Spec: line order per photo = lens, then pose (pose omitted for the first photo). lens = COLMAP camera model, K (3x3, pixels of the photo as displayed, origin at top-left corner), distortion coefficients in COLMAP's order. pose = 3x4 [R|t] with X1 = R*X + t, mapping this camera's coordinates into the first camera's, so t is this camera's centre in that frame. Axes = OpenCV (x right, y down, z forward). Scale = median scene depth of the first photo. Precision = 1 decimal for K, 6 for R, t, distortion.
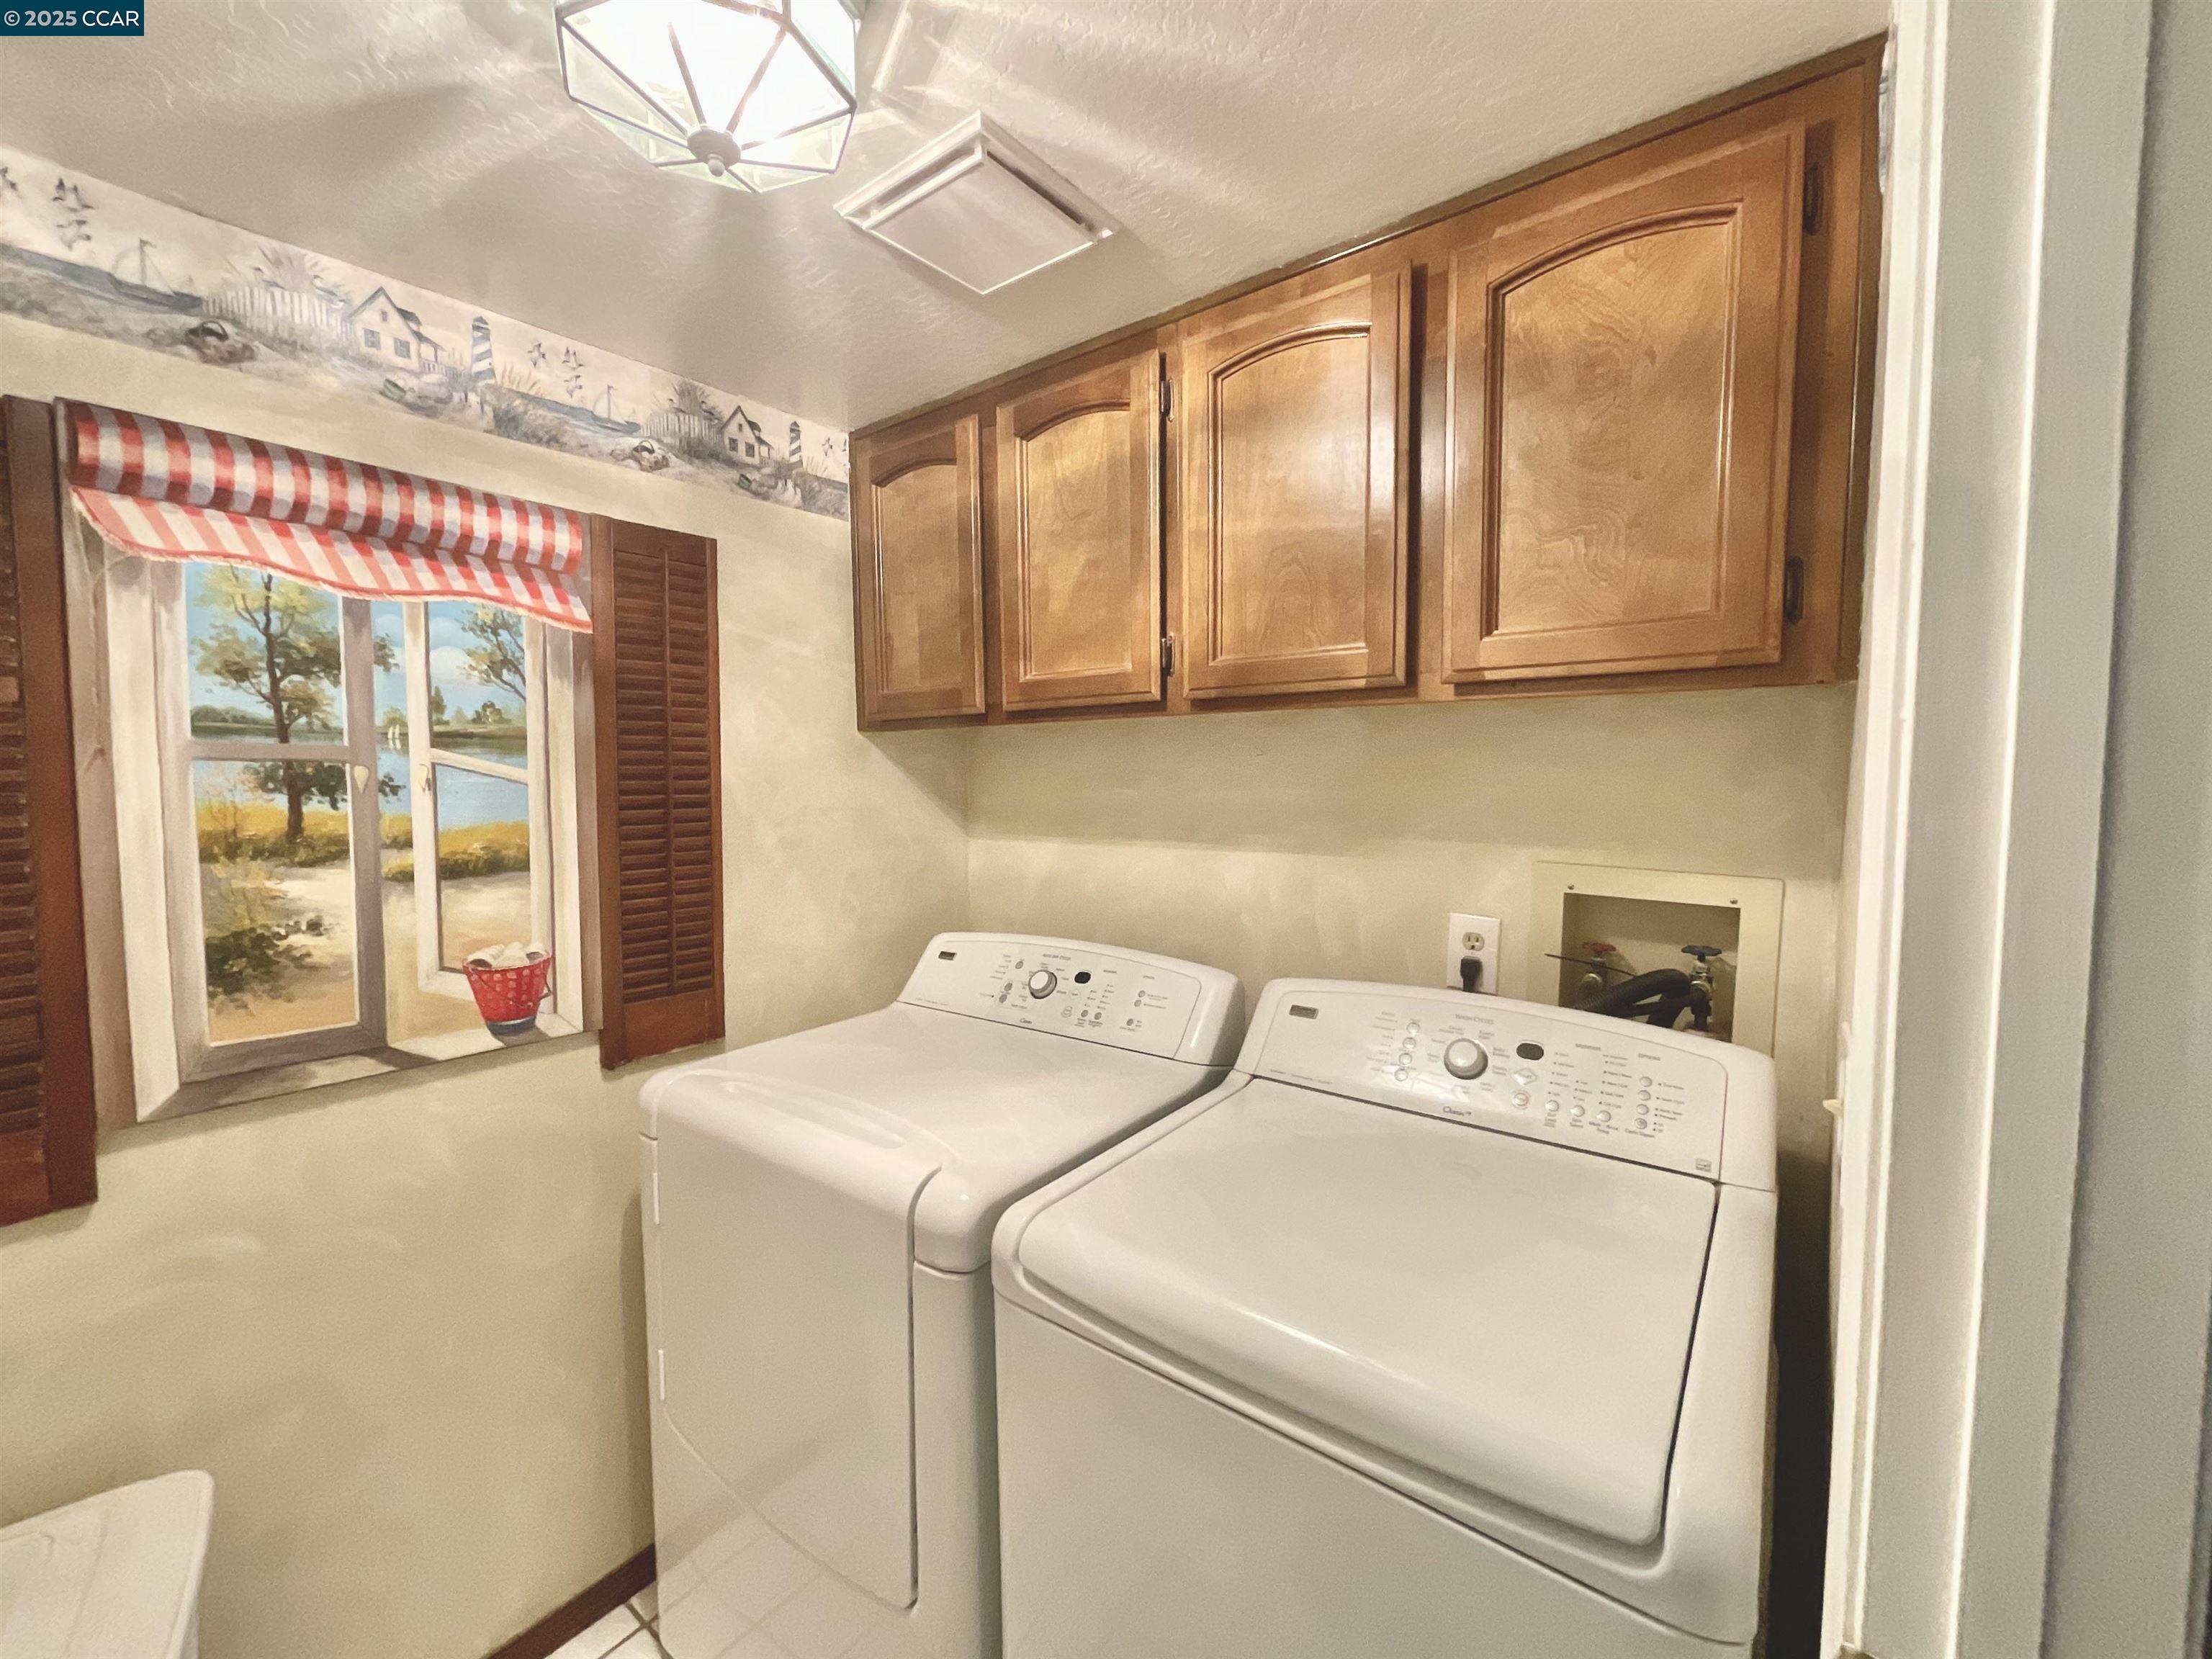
lens RADIAL K [[905.6, 0, 1118.1], [0, 905.6, 825.3], [0, 0, 1]] dist [0.000485, -0.001496]
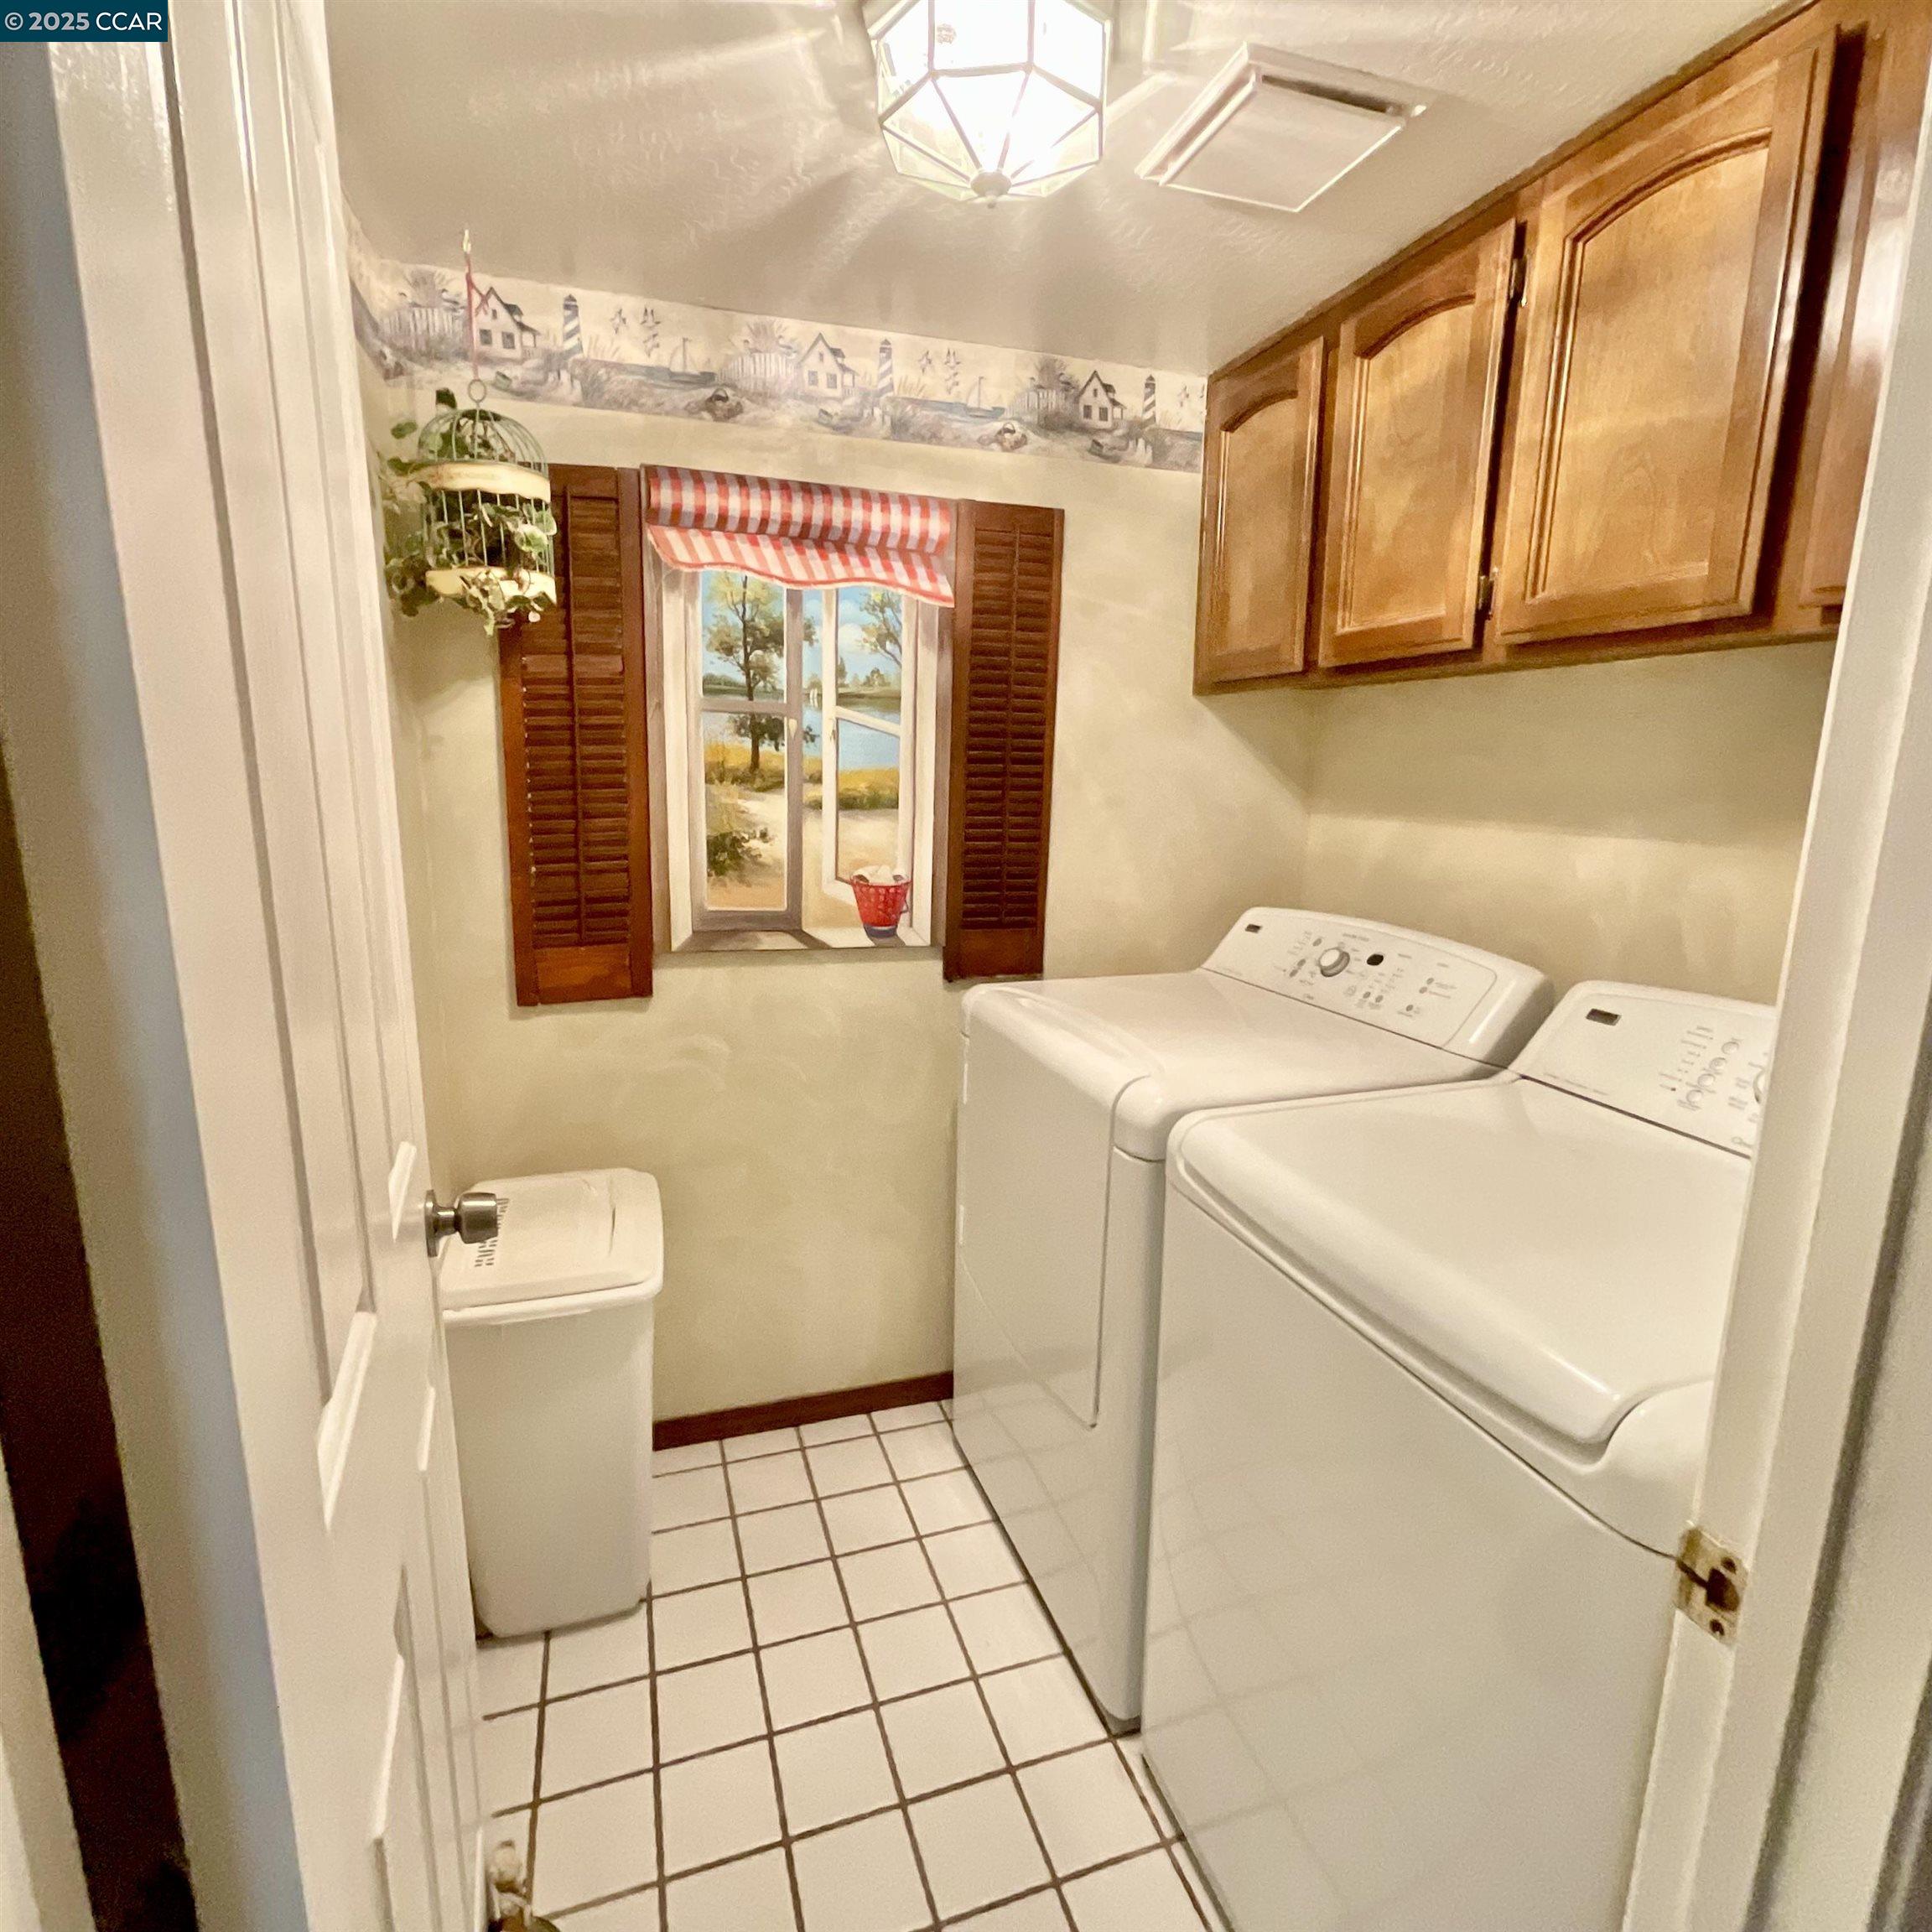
lens RADIAL K [[1060.1, 0, 961.8], [0, 1060.1, 966.5], [0, 0, 1]] dist [-0.013639, 0.010711]
pose [[0.821816, 0.129666, -0.554802, 0.261947], [-0.057834, 0.987714, 0.145176, 0.050292], [0.566810, -0.087222, 0.819219, -0.161356]]
